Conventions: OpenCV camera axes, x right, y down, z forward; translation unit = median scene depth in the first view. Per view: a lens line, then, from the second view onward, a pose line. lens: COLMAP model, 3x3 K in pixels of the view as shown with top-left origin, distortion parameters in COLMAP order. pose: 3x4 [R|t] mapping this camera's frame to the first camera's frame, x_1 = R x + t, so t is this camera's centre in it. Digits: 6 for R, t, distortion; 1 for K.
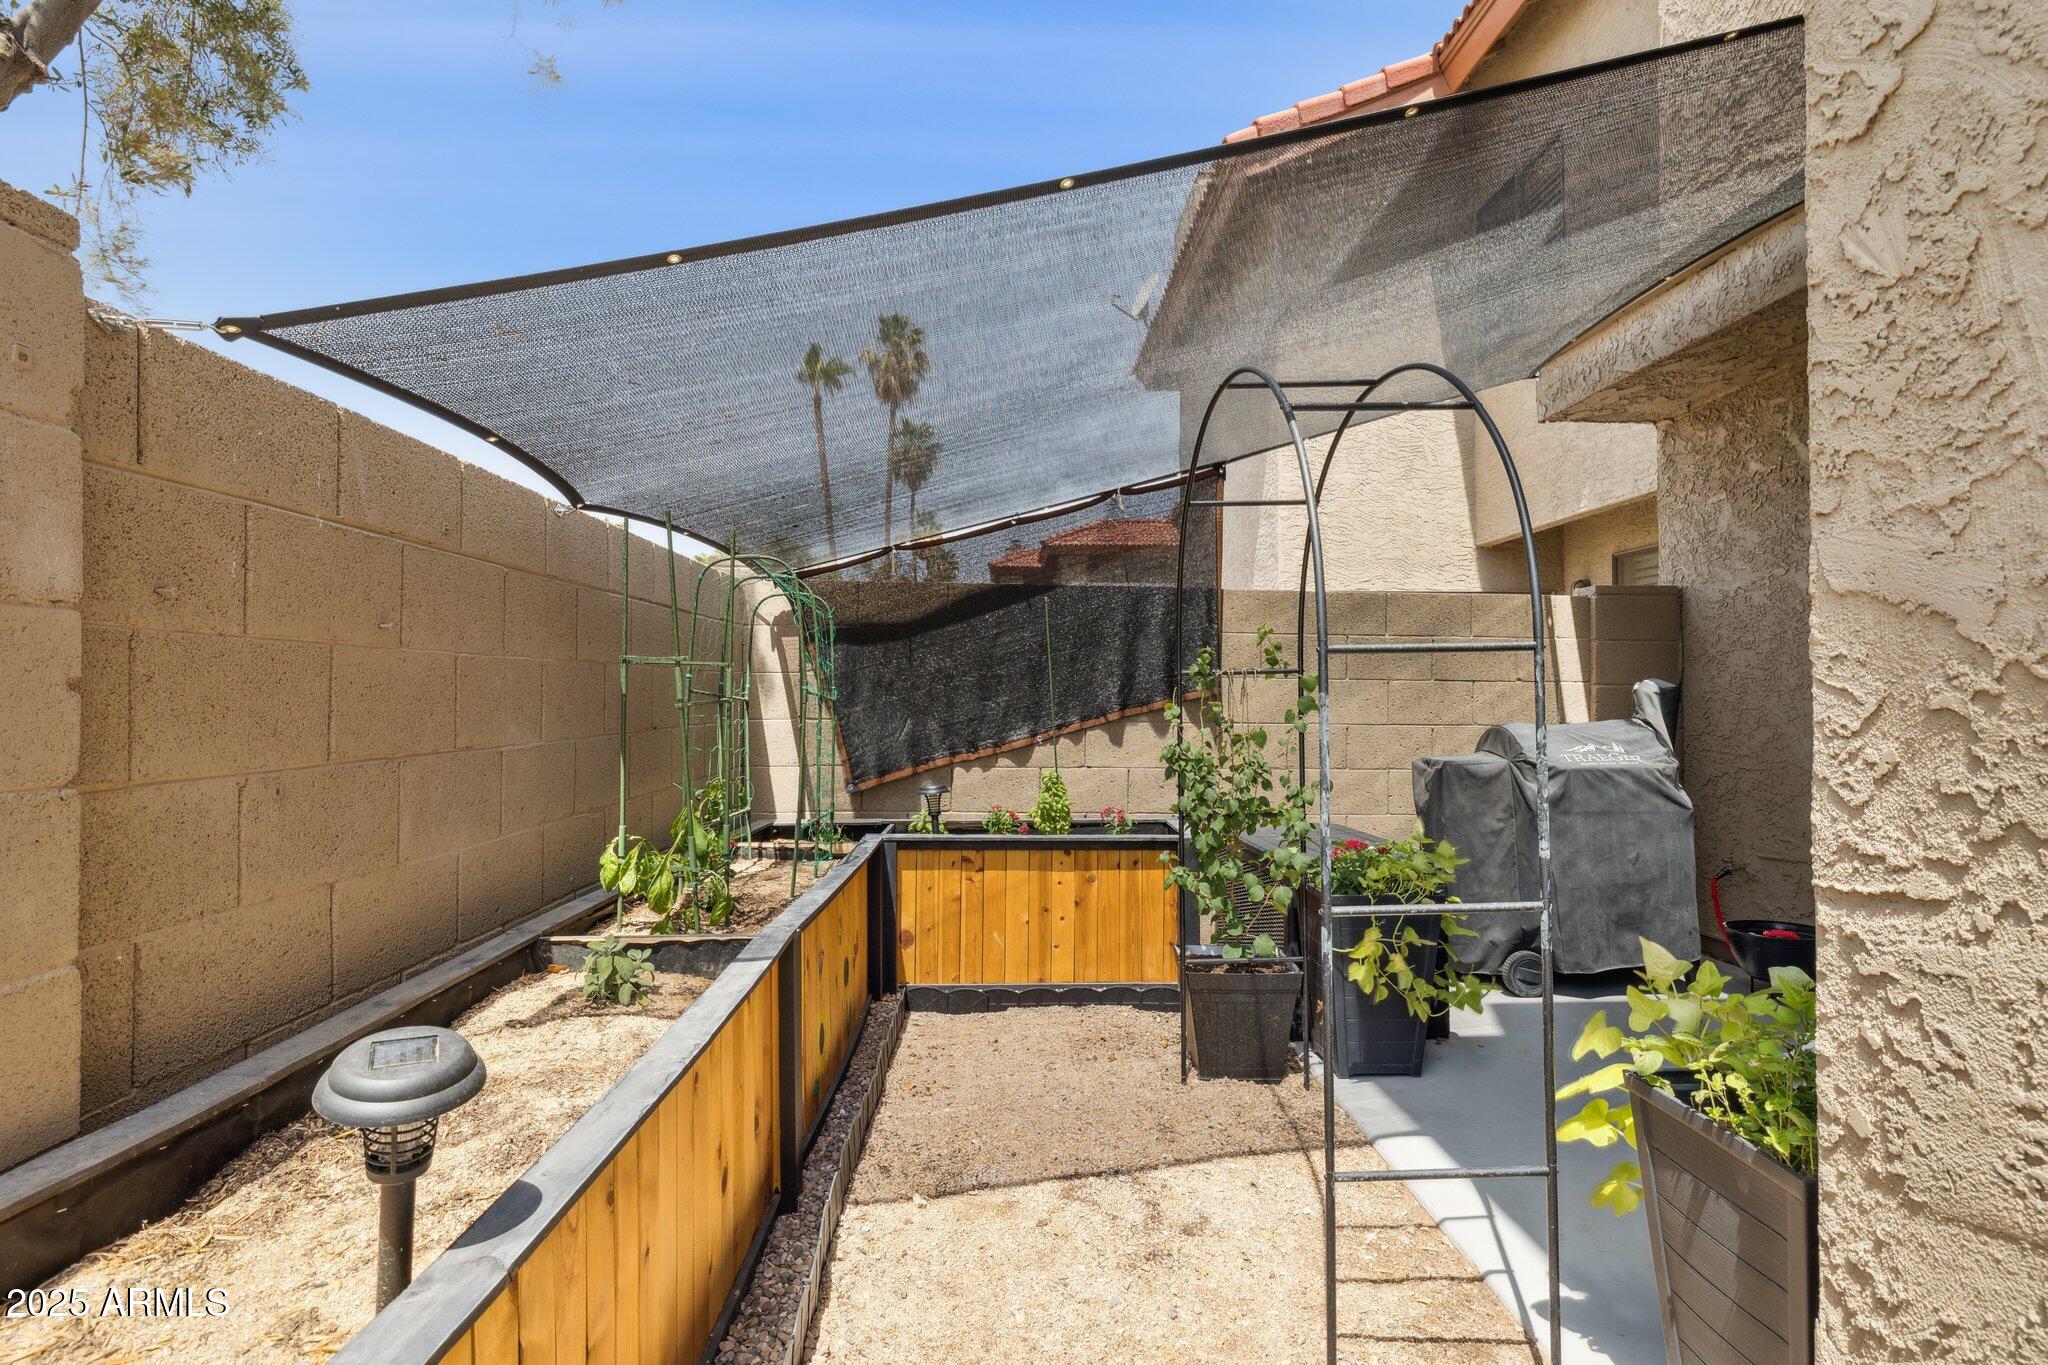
lens RADIAL K [[1059.9, 0, 1024.0], [0, 1059.9, 682.5], [0, 0, 1]] dist [-0.000658, -0.000200]
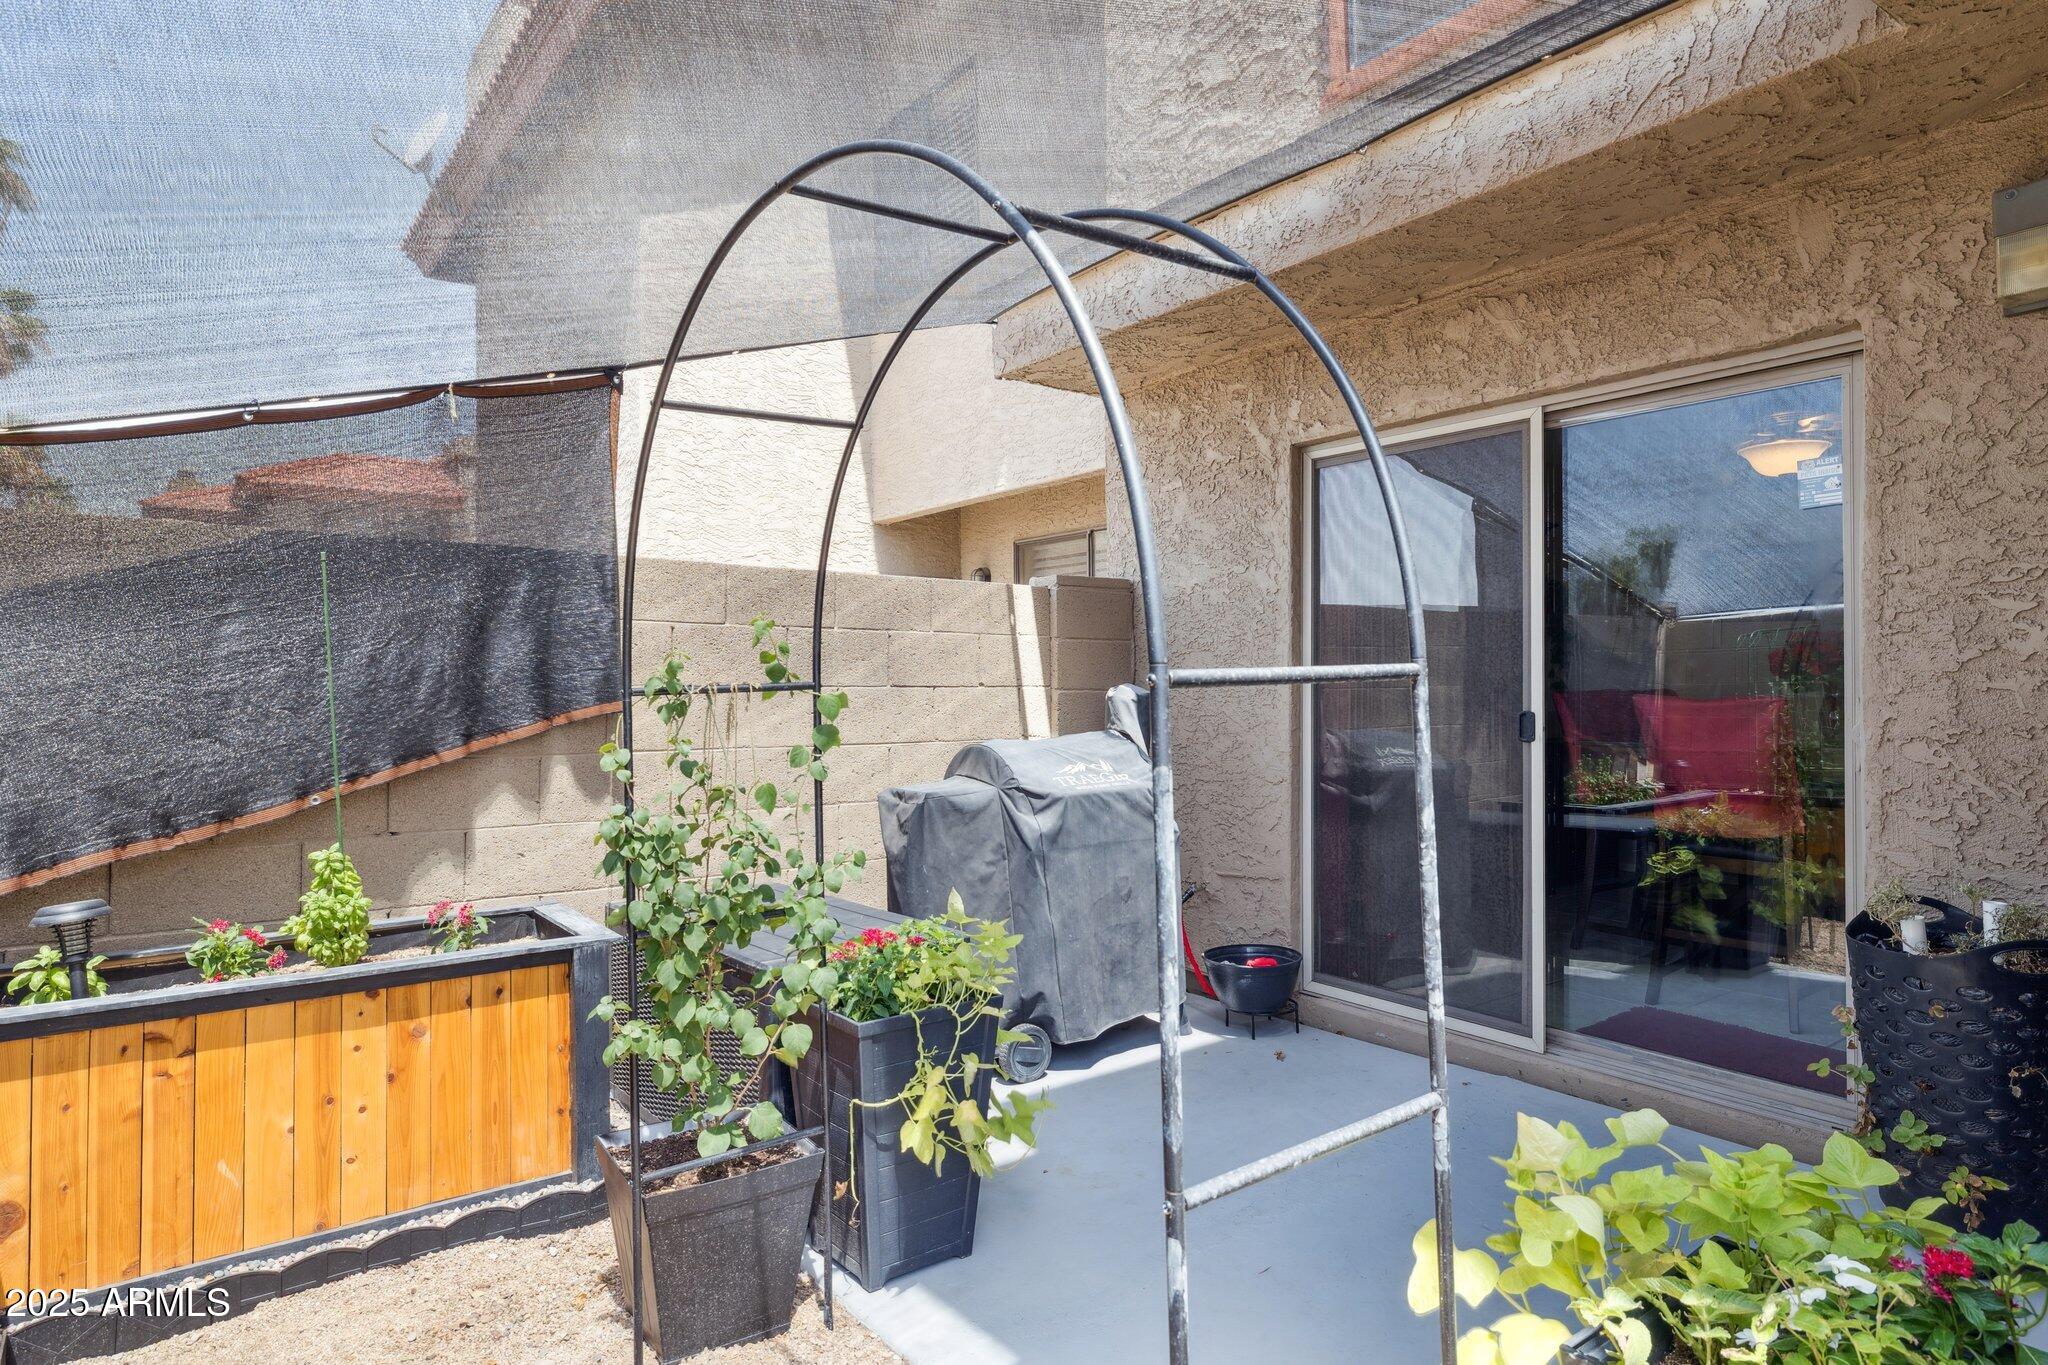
lens RADIAL K [[1168.8, 0, 1031.9], [0, 1168.8, 670.5], [0, 0, 1]] dist [-0.002534, -0.000066]
pose [[0.808691, -0.002526, 0.588228, -0.042473], [0.002163, 0.999997, 0.001320, -0.016655], [-0.588229, 0.000205, 0.808694, 0.270120]]
